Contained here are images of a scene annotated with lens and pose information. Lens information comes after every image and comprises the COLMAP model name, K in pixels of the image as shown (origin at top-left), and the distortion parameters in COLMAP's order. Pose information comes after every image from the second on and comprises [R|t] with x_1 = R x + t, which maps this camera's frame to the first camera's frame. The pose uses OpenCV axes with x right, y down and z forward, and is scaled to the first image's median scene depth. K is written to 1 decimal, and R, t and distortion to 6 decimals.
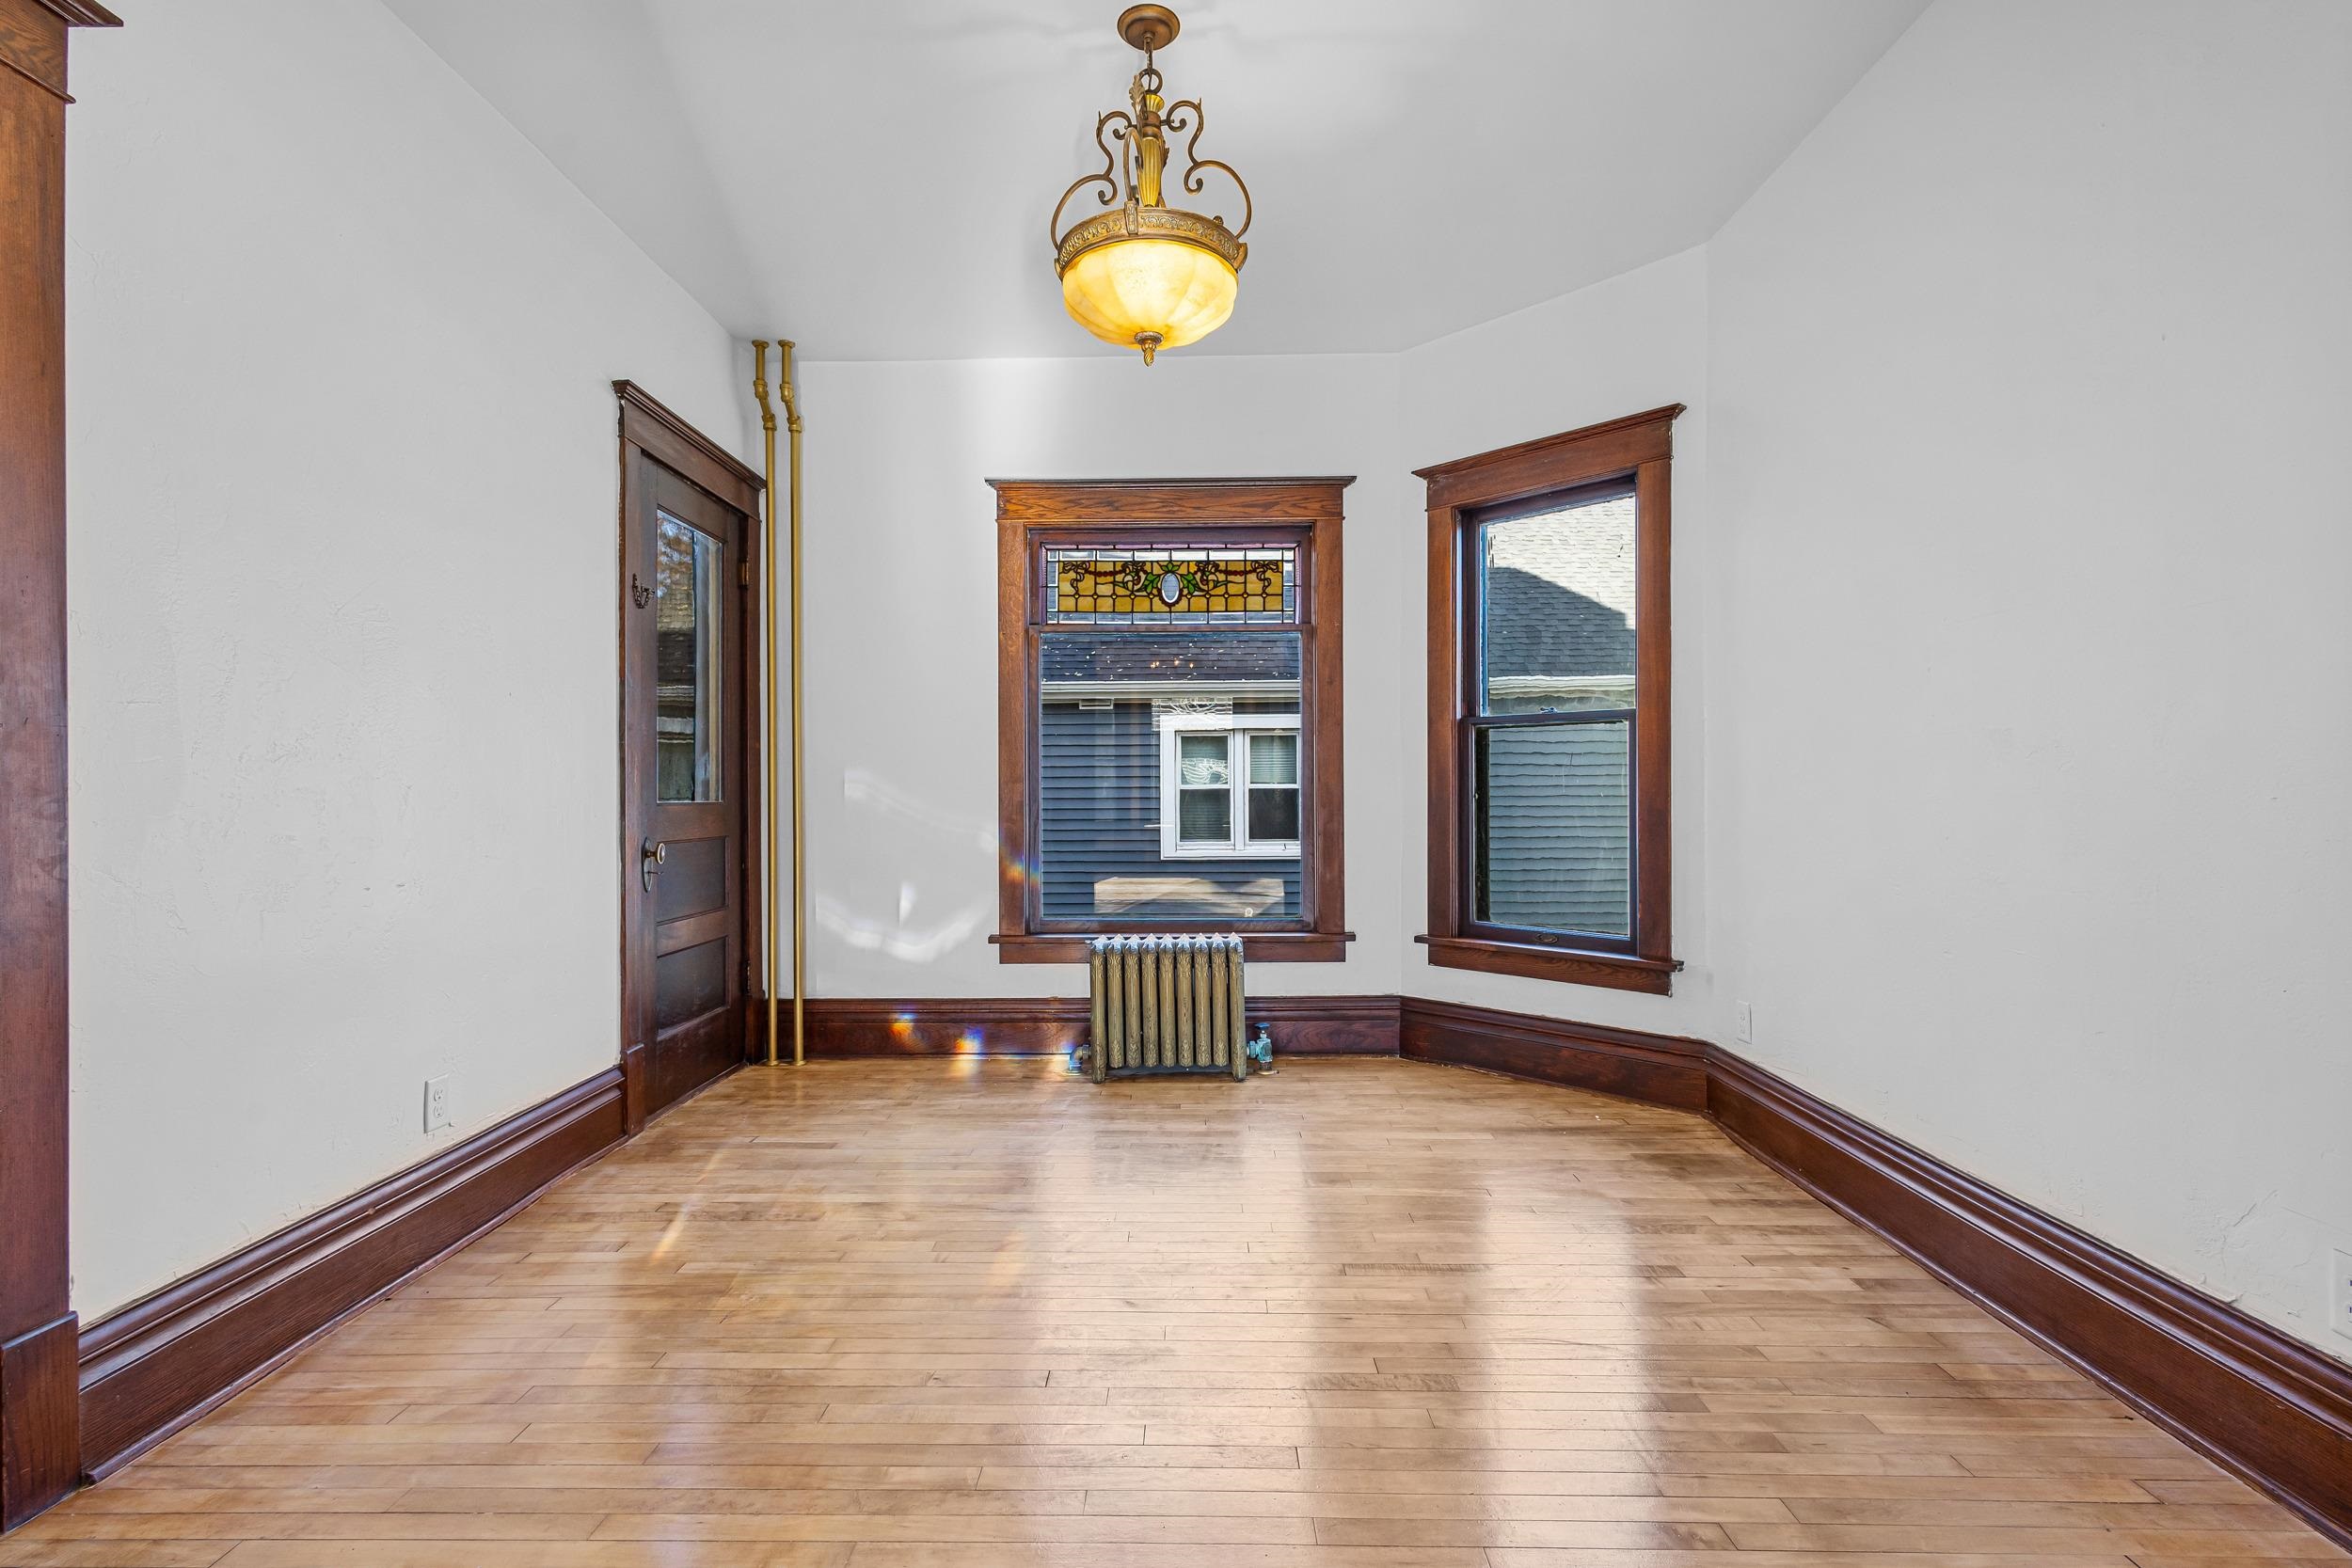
lens RADIAL K [[1087.0, 0, 1182.1], [0, 1087.0, 790.1], [0, 0, 1]] dist [0.006132, -0.000239]
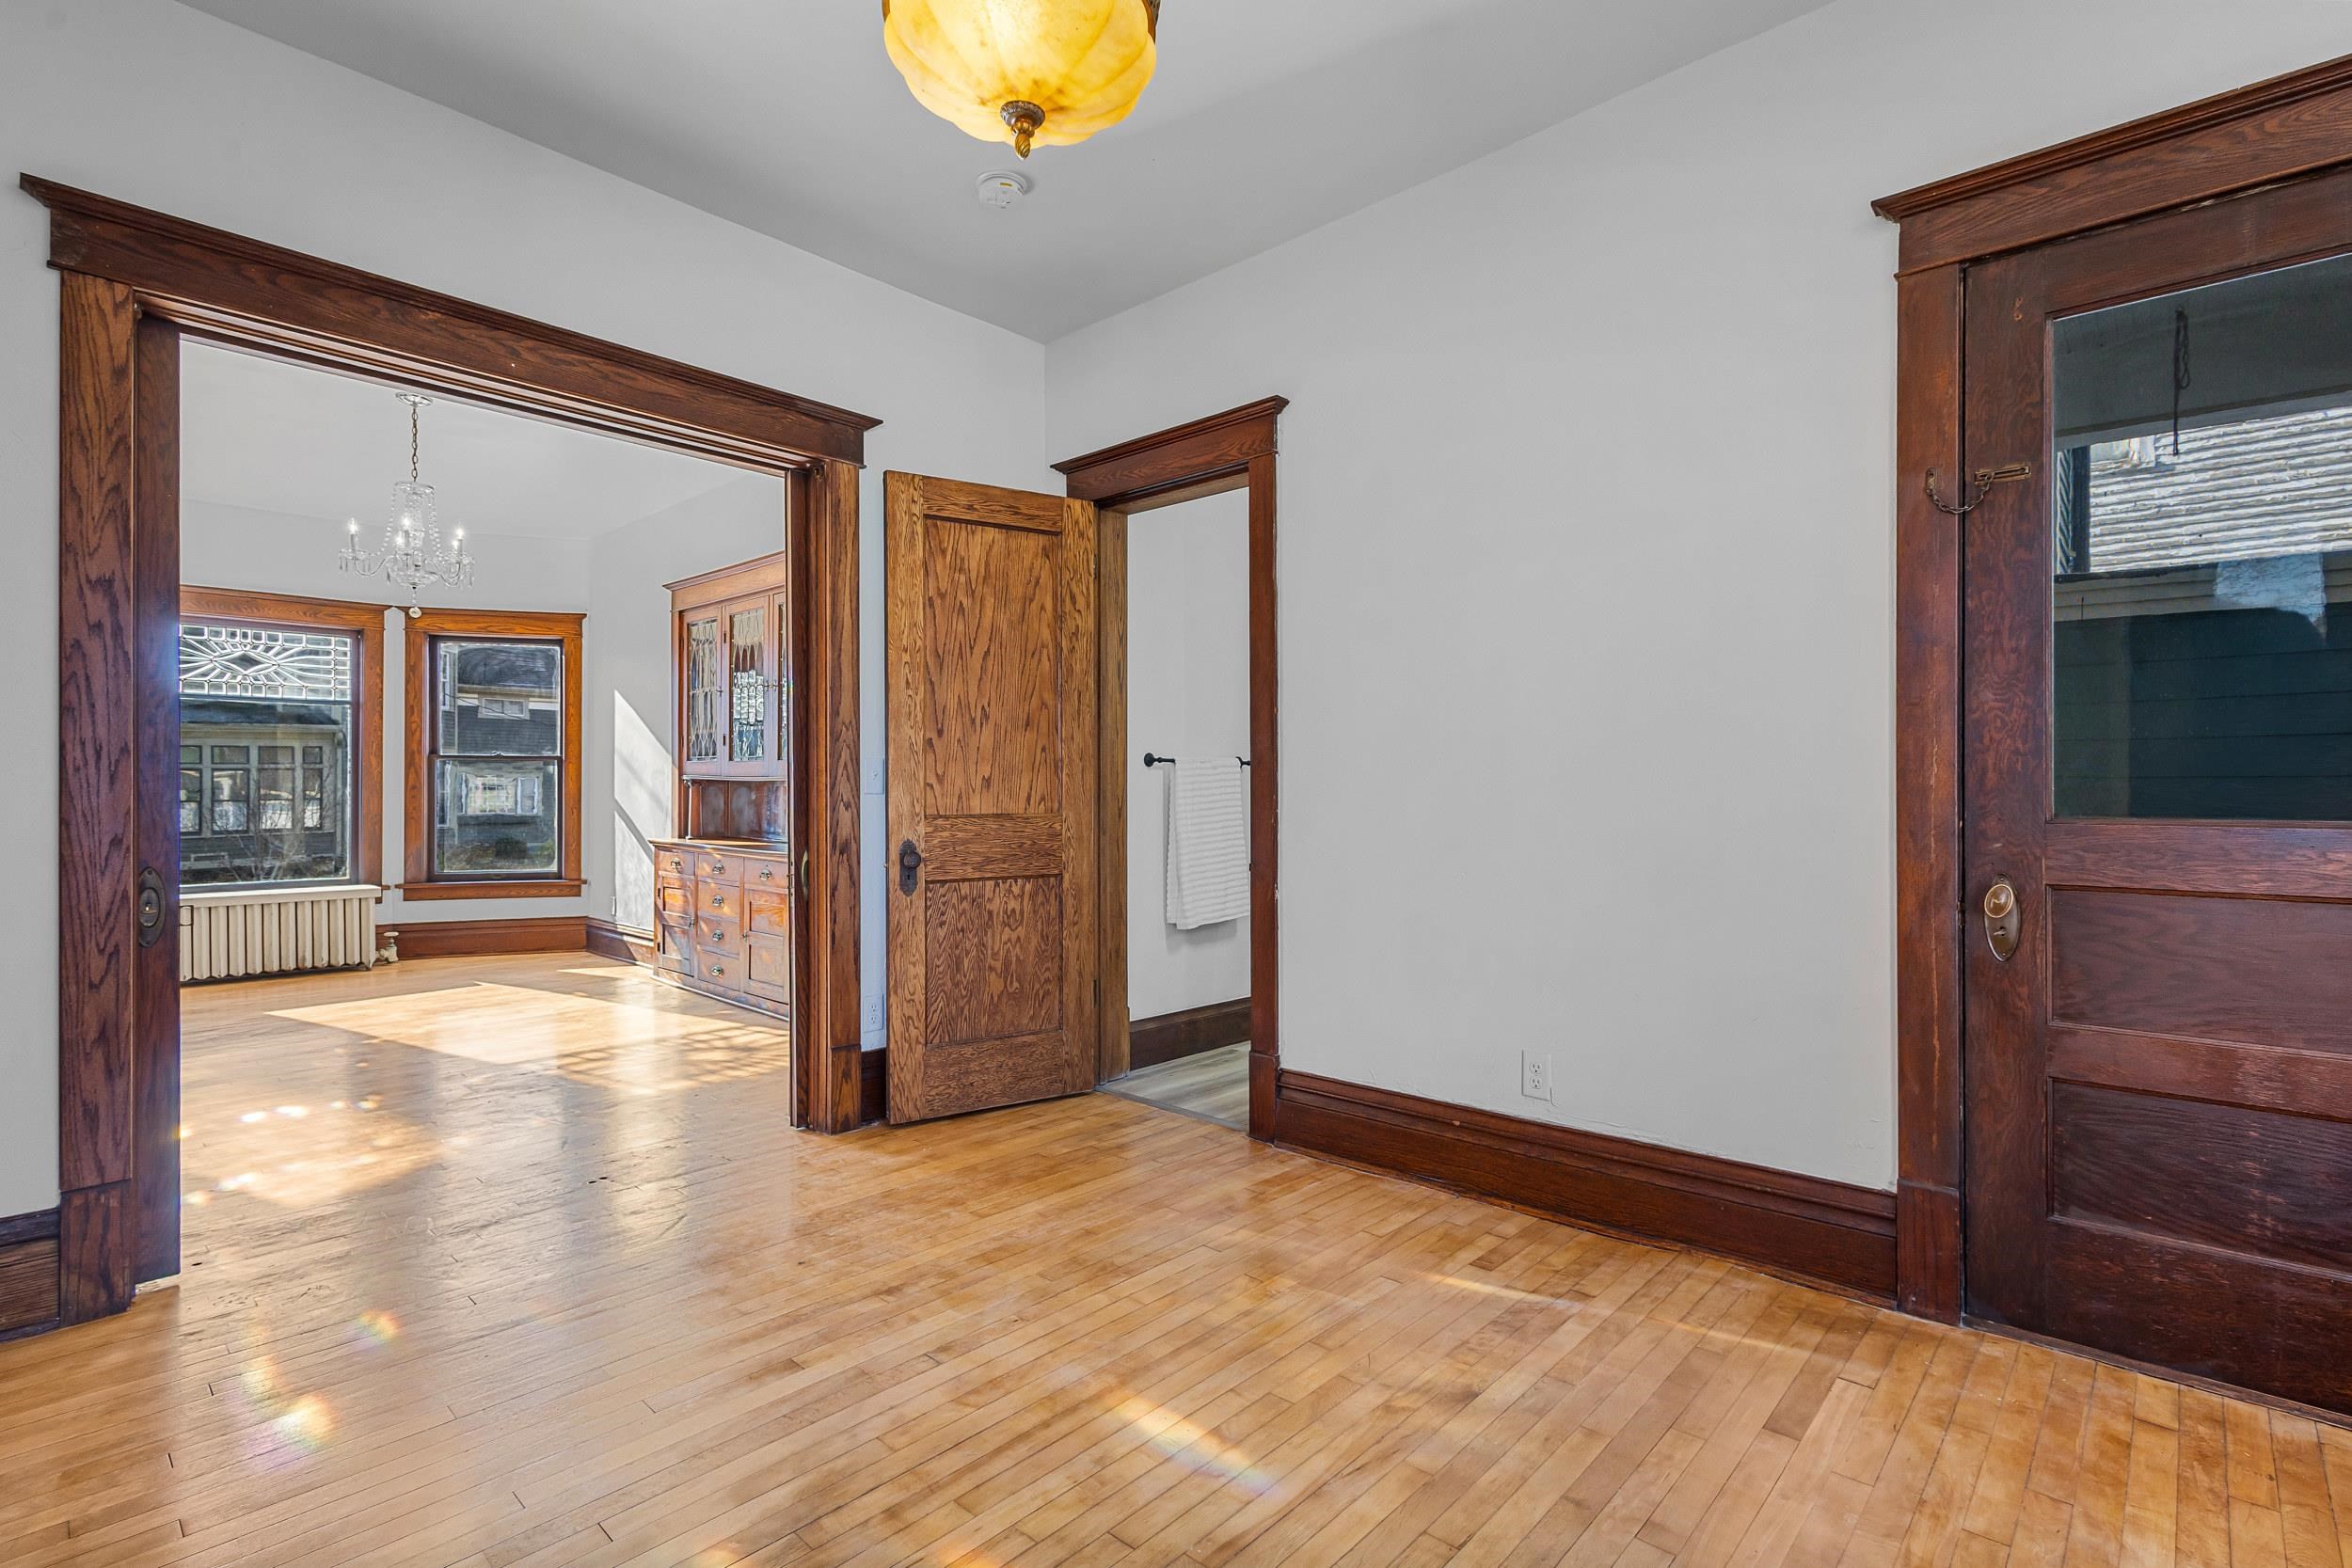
lens RADIAL K [[1087.0, 0, 1182.1], [0, 1087.0, 790.1], [0, 0, 1]] dist [0.006132, -0.000239]
pose [[-0.666104, 0.006138, -0.745833, 0.355161], [0.005748, 0.999979, 0.003097, -0.011848], [0.745836, -0.002224, -0.666126, 1.330209]]
